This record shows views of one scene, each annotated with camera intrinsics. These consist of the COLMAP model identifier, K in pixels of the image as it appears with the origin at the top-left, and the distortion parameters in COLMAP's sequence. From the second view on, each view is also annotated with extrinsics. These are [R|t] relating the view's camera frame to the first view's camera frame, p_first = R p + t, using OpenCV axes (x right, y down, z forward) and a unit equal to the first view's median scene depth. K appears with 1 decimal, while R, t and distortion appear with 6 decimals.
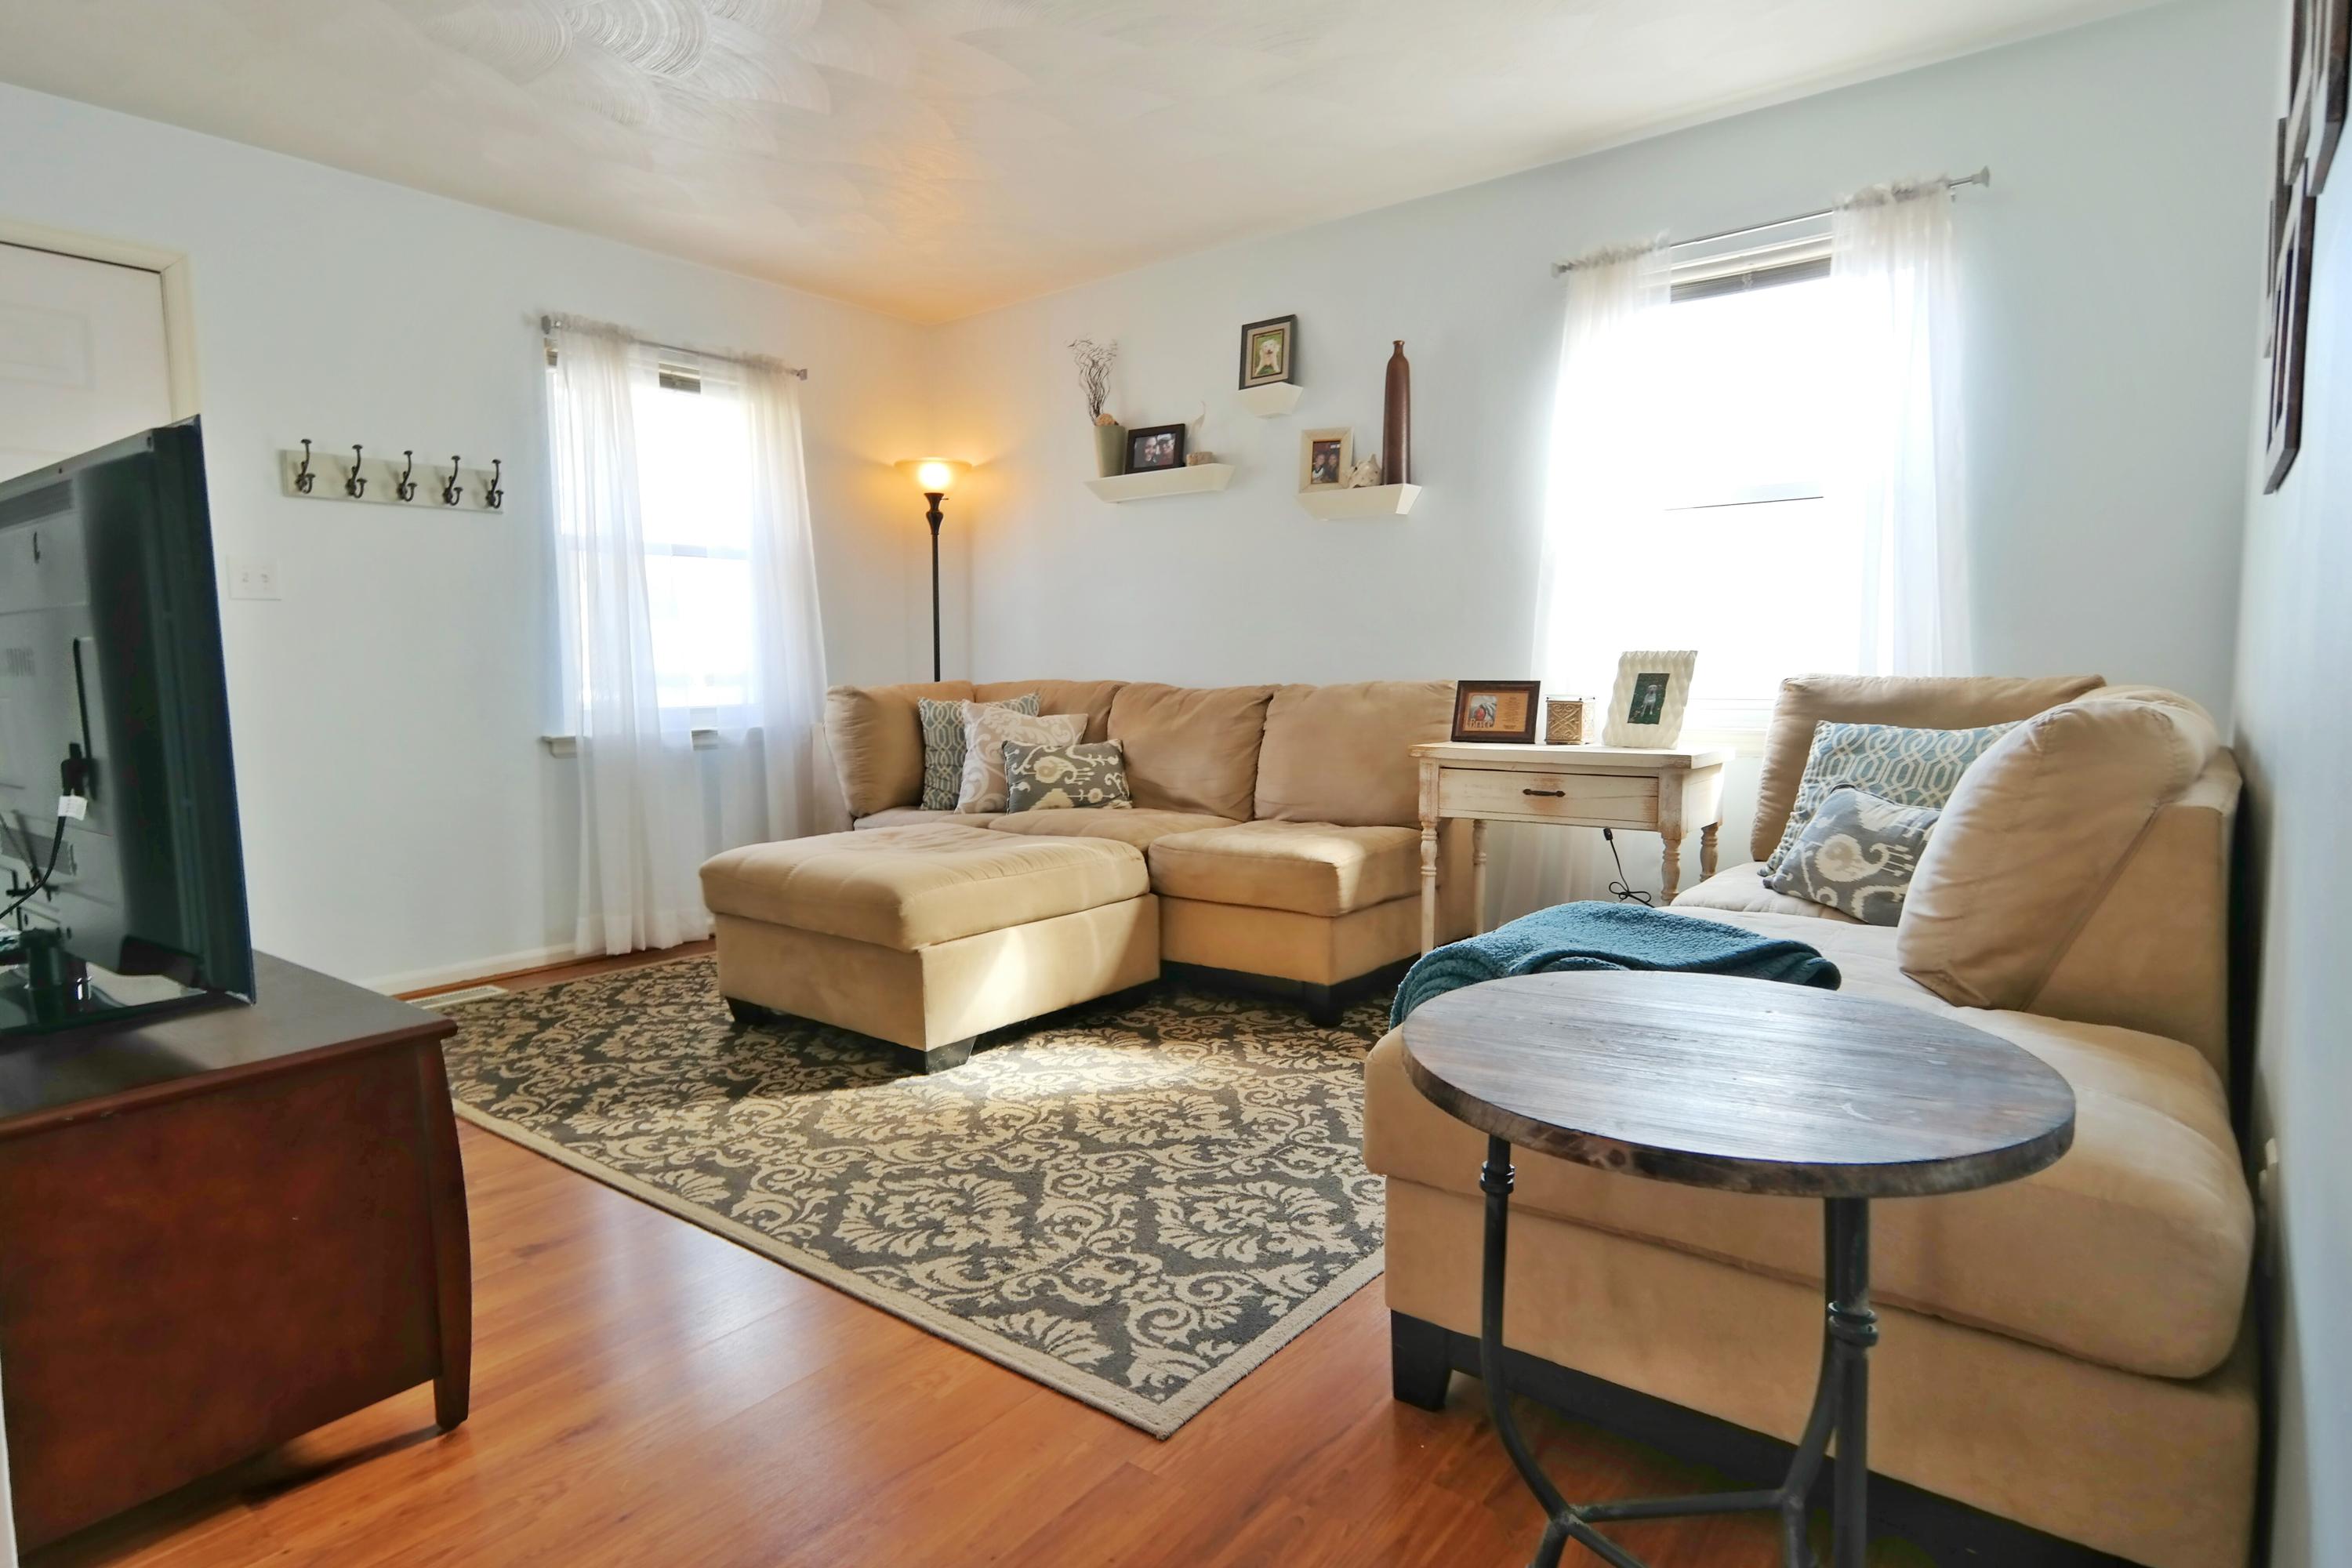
lens RADIAL K [[1291.4, 0, 1169.0], [0, 1291.4, 785.6], [0, 0, 1]] dist [-0.007577, 0.013767]
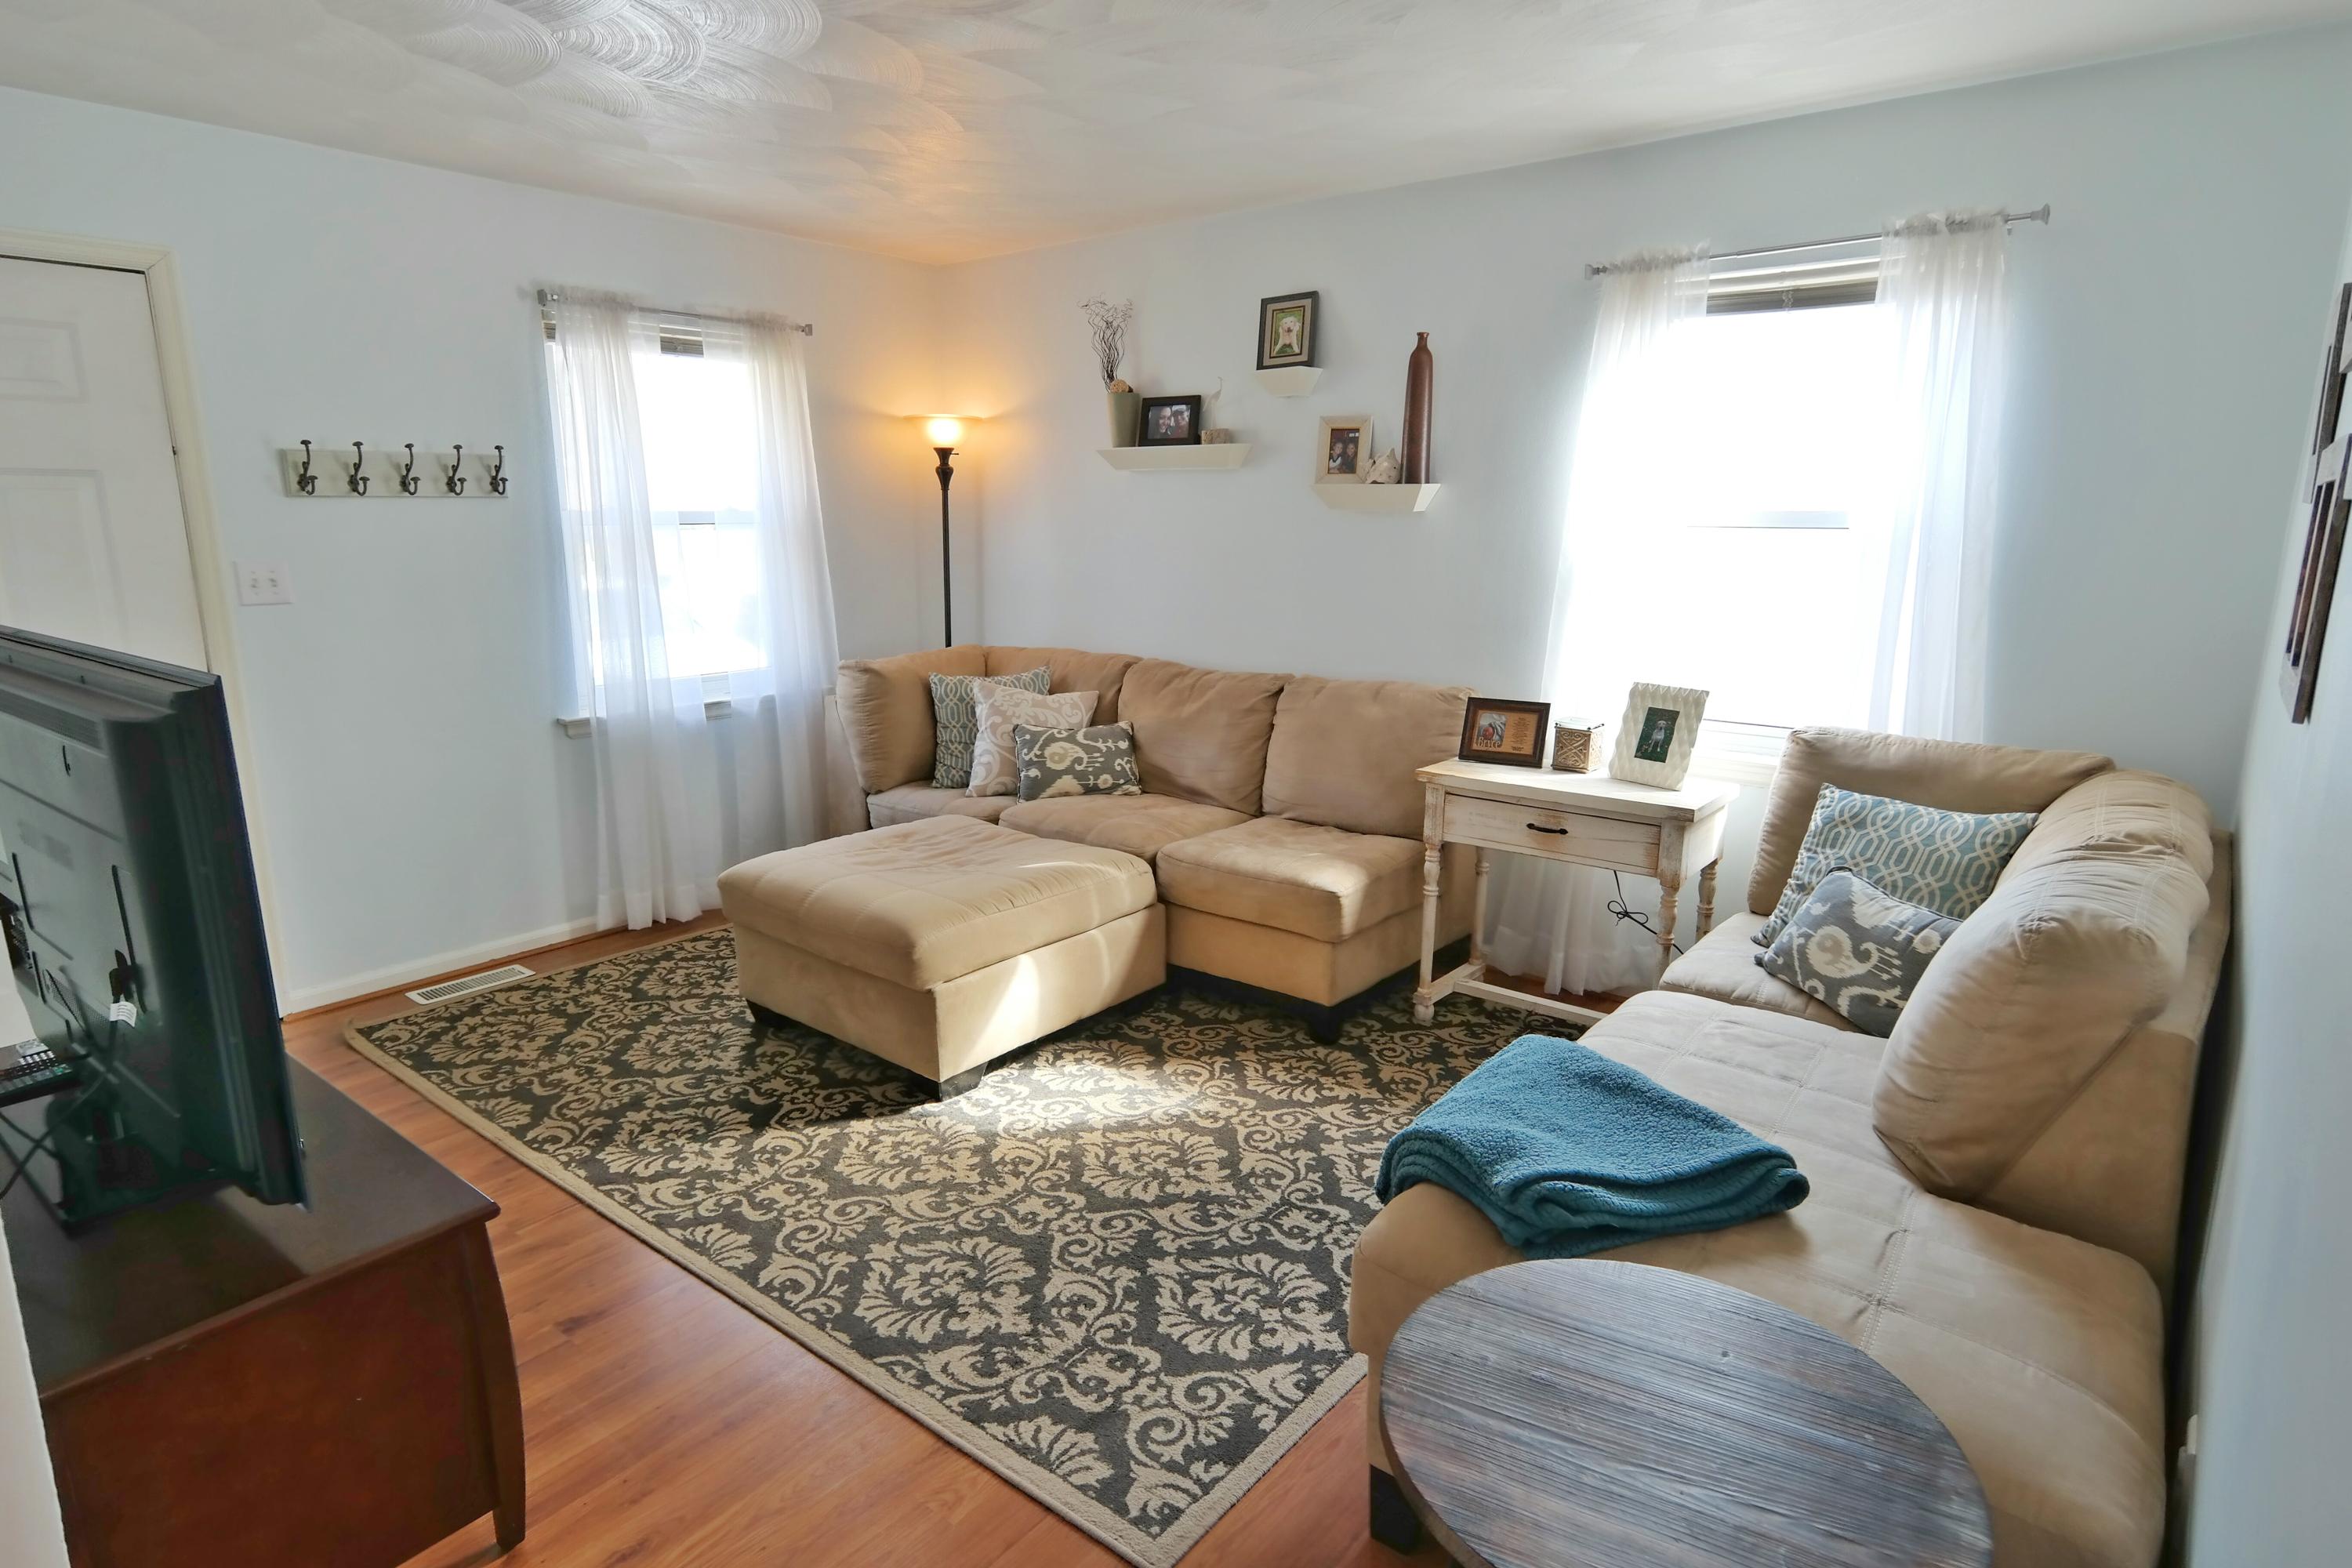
lens RADIAL K [[1292.1, 0, 1168.8], [0, 1292.1, 788.2], [0, 0, 1]] dist [-0.002710, 0.013192]
pose [[0.999834, 0.016337, -0.008061, 0.001547], [-0.015220, 0.992269, 0.123166, -0.162703], [0.010011, -0.123023, 0.992353, -0.005169]]
